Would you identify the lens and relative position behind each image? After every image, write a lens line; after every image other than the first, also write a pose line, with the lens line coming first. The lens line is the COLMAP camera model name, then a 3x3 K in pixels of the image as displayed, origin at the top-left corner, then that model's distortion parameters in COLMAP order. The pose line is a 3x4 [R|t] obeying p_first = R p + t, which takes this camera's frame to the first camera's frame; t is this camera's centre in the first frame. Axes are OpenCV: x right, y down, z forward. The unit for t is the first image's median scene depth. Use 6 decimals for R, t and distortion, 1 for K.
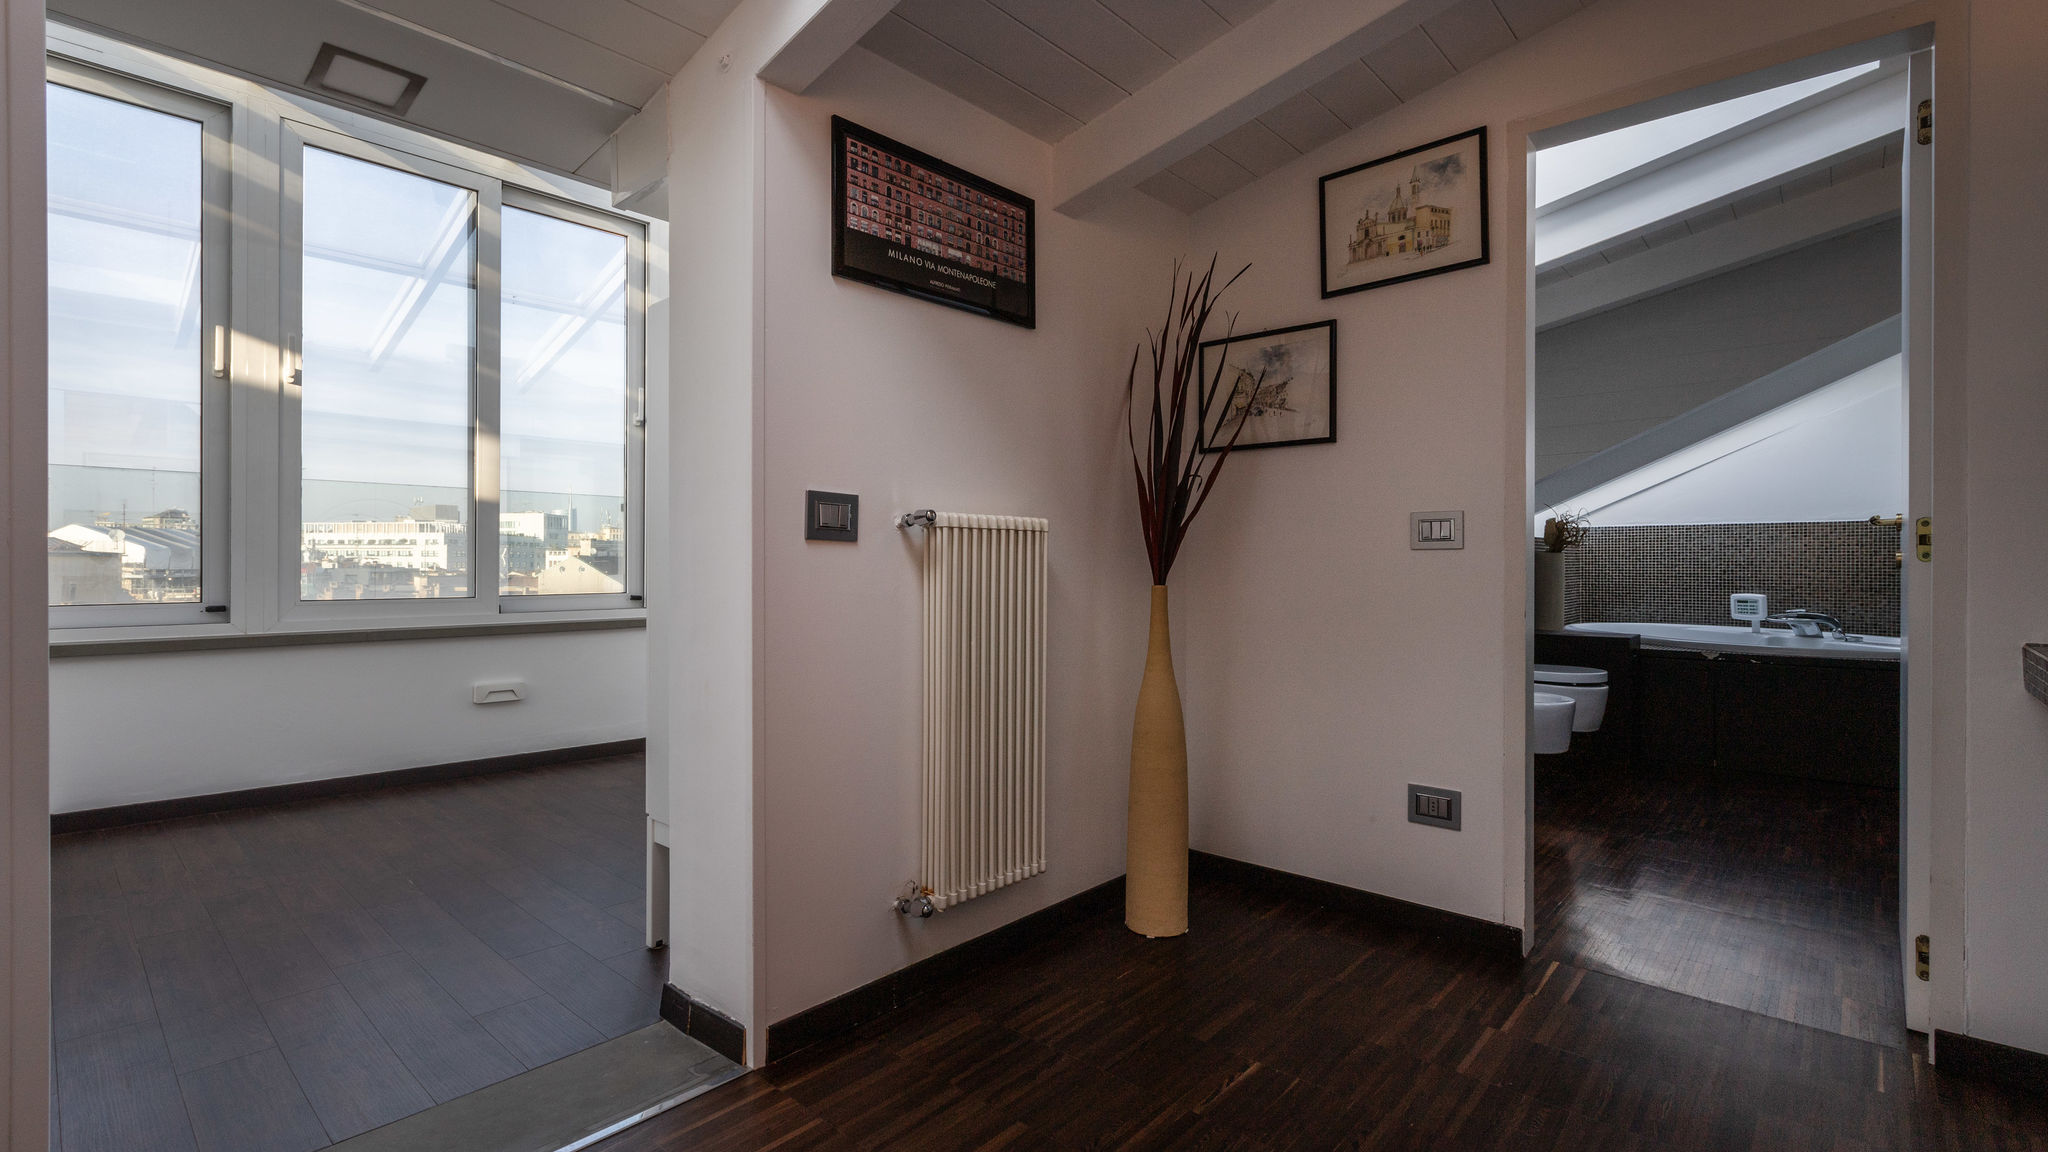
lens RADIAL K [[938.1, 0, 1027.5], [0, 938.1, 549.9], [0, 0, 1]] dist [0.002243, 0.000100]
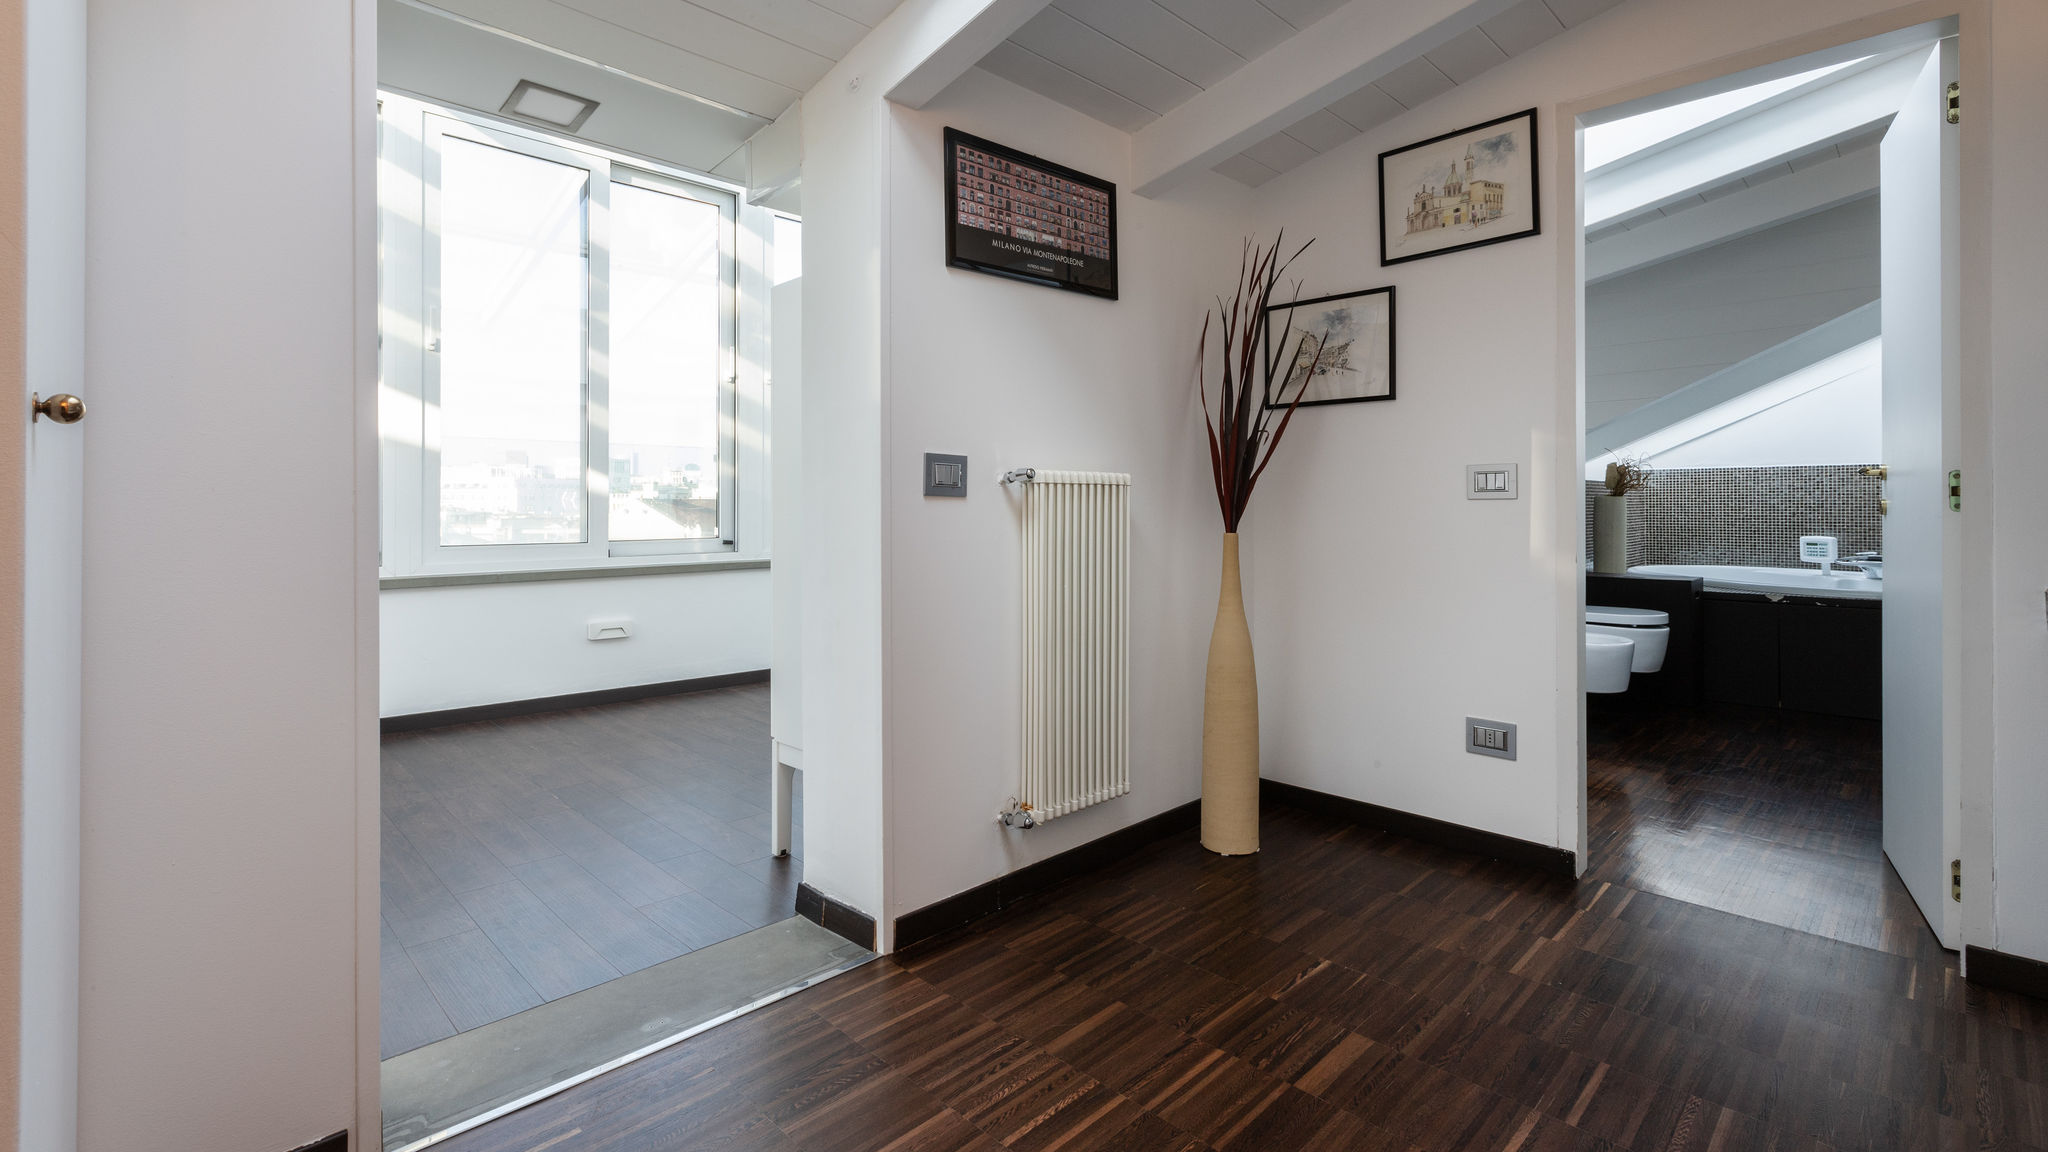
lens RADIAL K [[930.4, 0, 1024.2], [0, 930.4, 489.3], [0, 0, 1]] dist [0.001355, 0.000101]
pose [[0.998077, -0.005015, -0.061777, -0.036370], [0.004869, 0.999985, -0.002507, -0.012986], [0.061789, 0.002201, 0.998087, -0.106923]]
